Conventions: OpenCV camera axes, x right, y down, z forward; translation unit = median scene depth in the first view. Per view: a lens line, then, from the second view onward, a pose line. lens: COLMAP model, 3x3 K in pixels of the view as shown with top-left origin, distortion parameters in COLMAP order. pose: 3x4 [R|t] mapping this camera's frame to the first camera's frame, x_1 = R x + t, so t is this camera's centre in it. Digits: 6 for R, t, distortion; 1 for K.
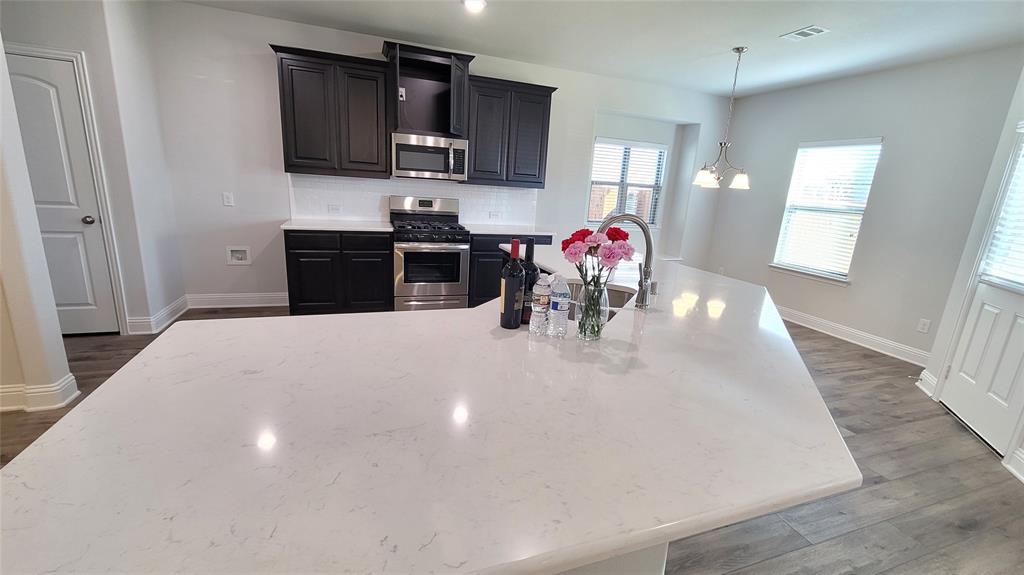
lens RADIAL K [[421.1, 0, 515.4], [0, 421.1, 292.9], [0, 0, 1]] dist [-0.001370, -0.000092]
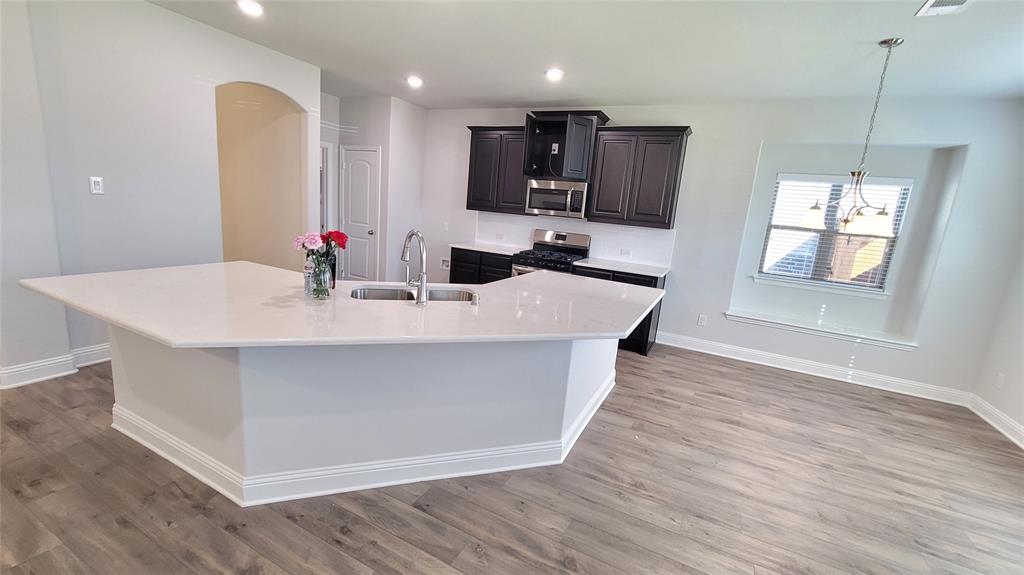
lens RADIAL K [[421.1, 0, 515.4], [0, 421.1, 292.9], [0, 0, 1]] dist [-0.001370, -0.000092]
pose [[0.691026, 0.144552, -0.708228, 0.592961], [-0.220279, 0.975308, -0.015865, -0.016988], [0.688447, 0.166971, 0.705805, 0.126155]]
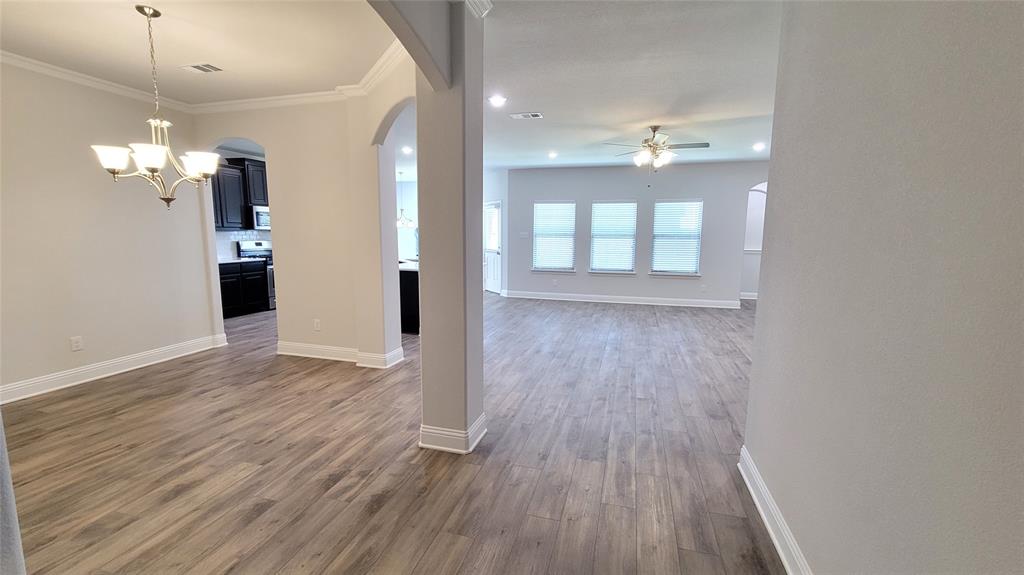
lens RADIAL K [[418.0, 0, 517.2], [0, 418.0, 292.9], [0, 0, 1]] dist [0.000747, 0.000191]
pose [[0.576585, -0.172111, 0.798704, -1.062996], [0.225498, 0.973114, 0.046906, 0.140109], [-0.785303, 0.153061, 0.599893, -0.837709]]
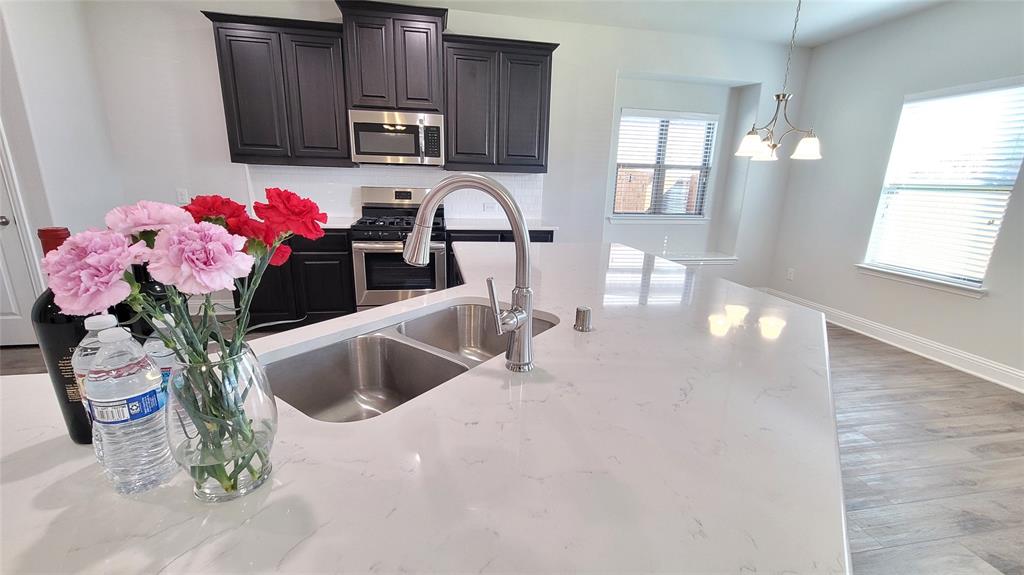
lens RADIAL K [[421.1, 0, 515.4], [0, 421.1, 292.9], [0, 0, 1]] dist [-0.001370, -0.000092]
pose [[0.986994, 0.007217, -0.160593, 0.159091], [-0.006533, 0.999967, 0.004784, -0.023057], [0.160623, -0.003672, 0.987009, 0.216973]]
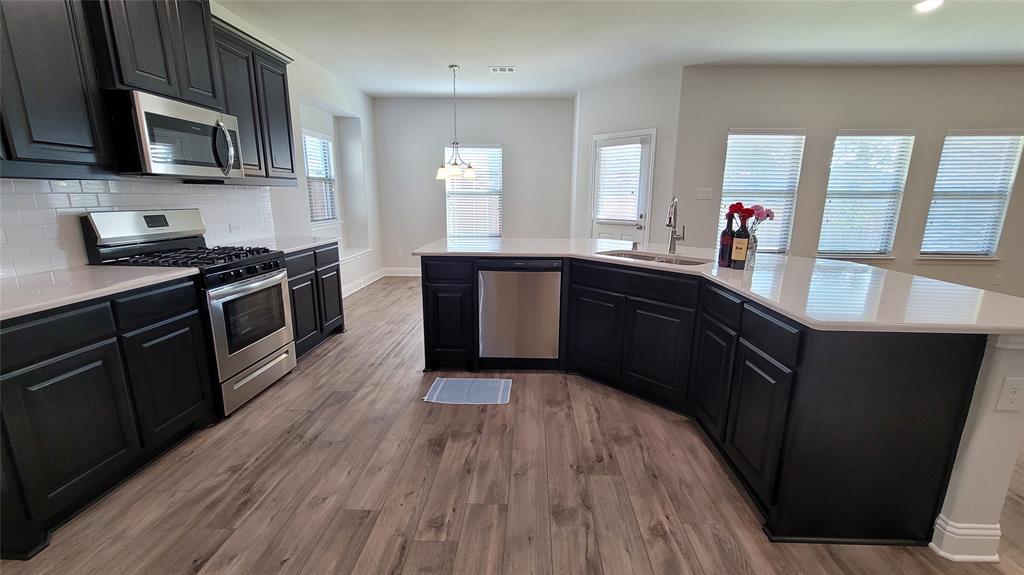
lens RADIAL K [[421.1, 0, 515.4], [0, 421.1, 292.9], [0, 0, 1]] dist [-0.001370, -0.000092]
pose [[0.373037, -0.266212, 0.888805, -0.607378], [0.243188, 0.952516, 0.183228, -0.115489], [-0.895379, 0.147796, 0.420063, 0.374947]]
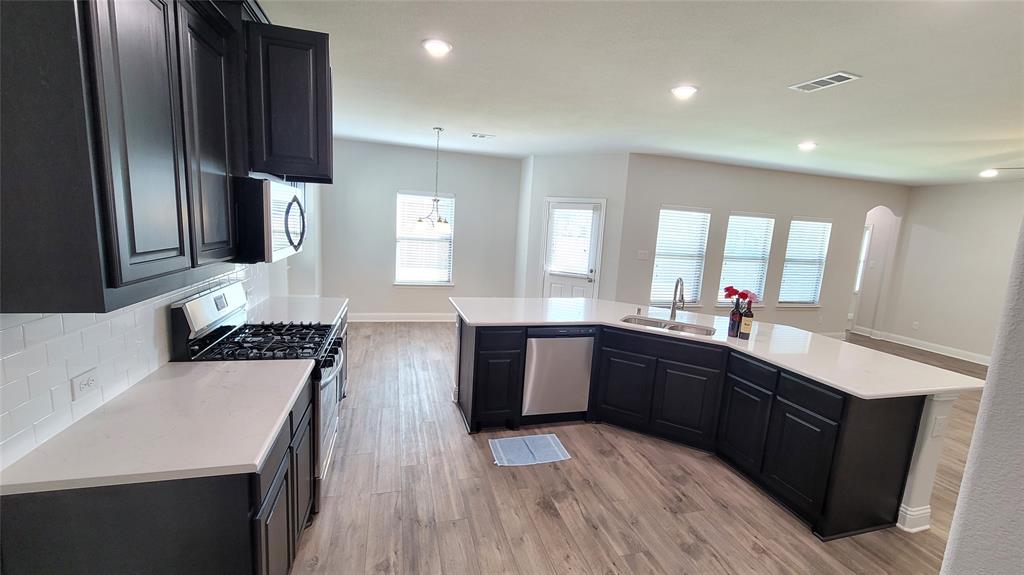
lens RADIAL K [[421.1, 0, 515.4], [0, 421.1, 292.9], [0, 0, 1]] dist [-0.001370, -0.000092]
pose [[0.069243, -0.217327, 0.973640, -0.740274], [0.189322, 0.961109, 0.201066, -0.279902], [-0.979471, 0.170409, 0.107695, 0.644577]]
